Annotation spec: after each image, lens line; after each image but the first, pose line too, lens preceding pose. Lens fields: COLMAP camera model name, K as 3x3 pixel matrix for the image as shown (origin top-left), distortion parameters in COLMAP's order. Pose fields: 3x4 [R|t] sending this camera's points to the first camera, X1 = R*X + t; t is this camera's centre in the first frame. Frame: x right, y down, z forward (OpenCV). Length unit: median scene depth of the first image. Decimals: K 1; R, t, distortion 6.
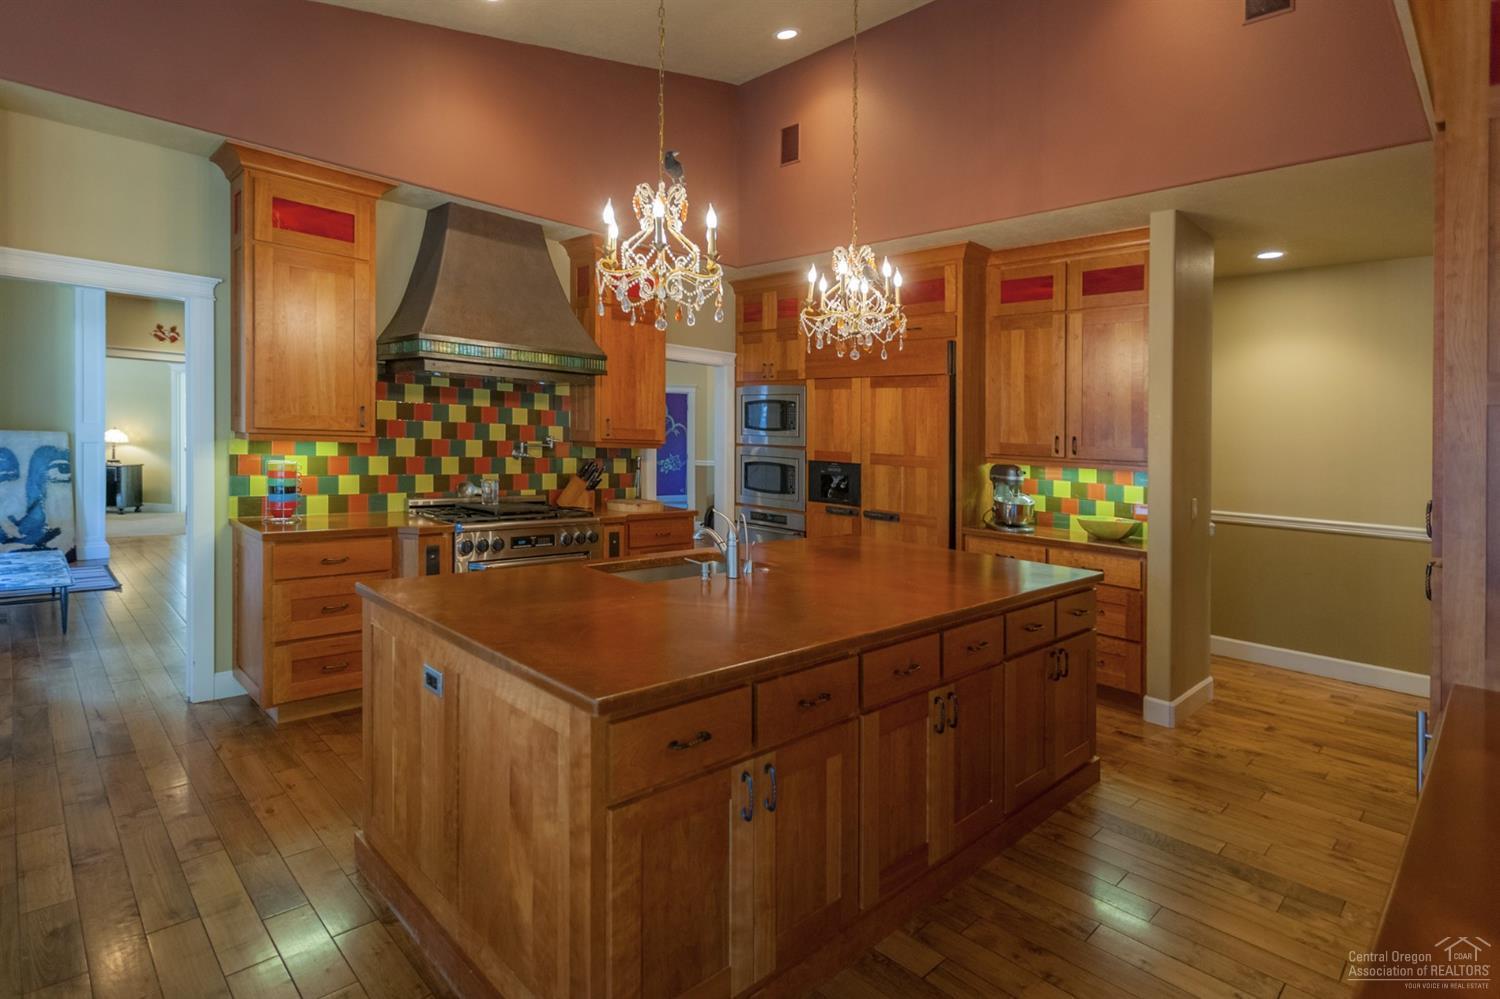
lens RADIAL K [[766.9, 0, 744.3], [0, 766.9, 487.1], [0, 0, 1]] dist [0.012729, 0.000701]
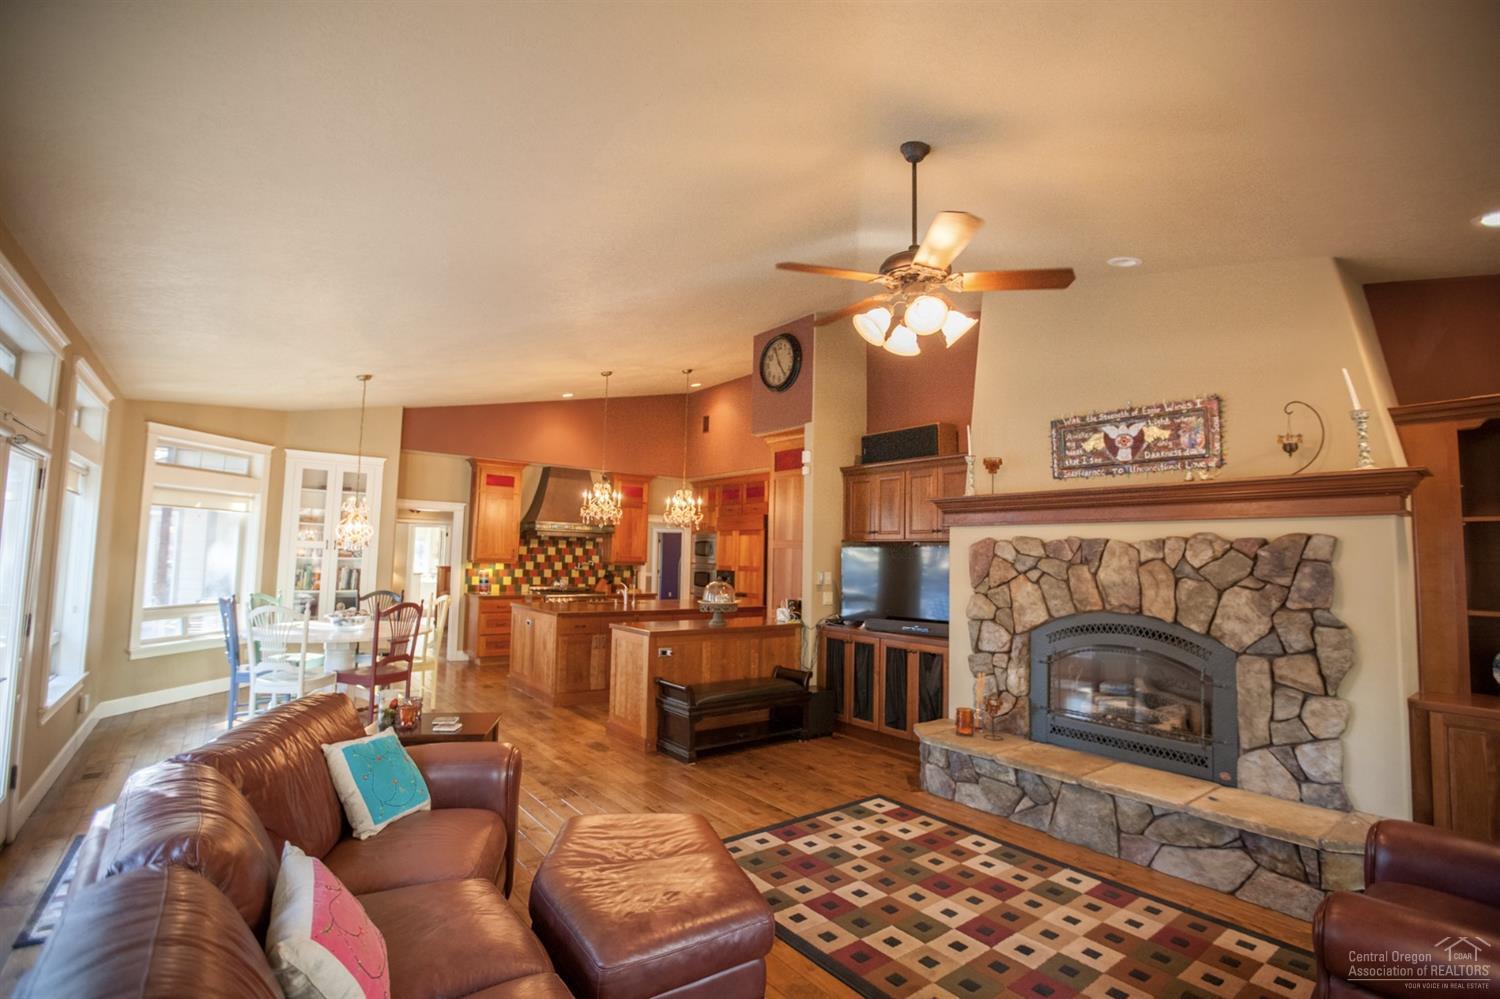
lens RADIAL K [[684.7, 0, 755.2], [0, 684.7, 506.4], [0, 0, 1]] dist [-0.004708, 0.000523]
pose [[0.992836, -0.025248, -0.116788, 0.519197], [0.007819, 0.989054, -0.147349, 0.086874], [0.119230, 0.145380, 0.982165, -1.057095]]
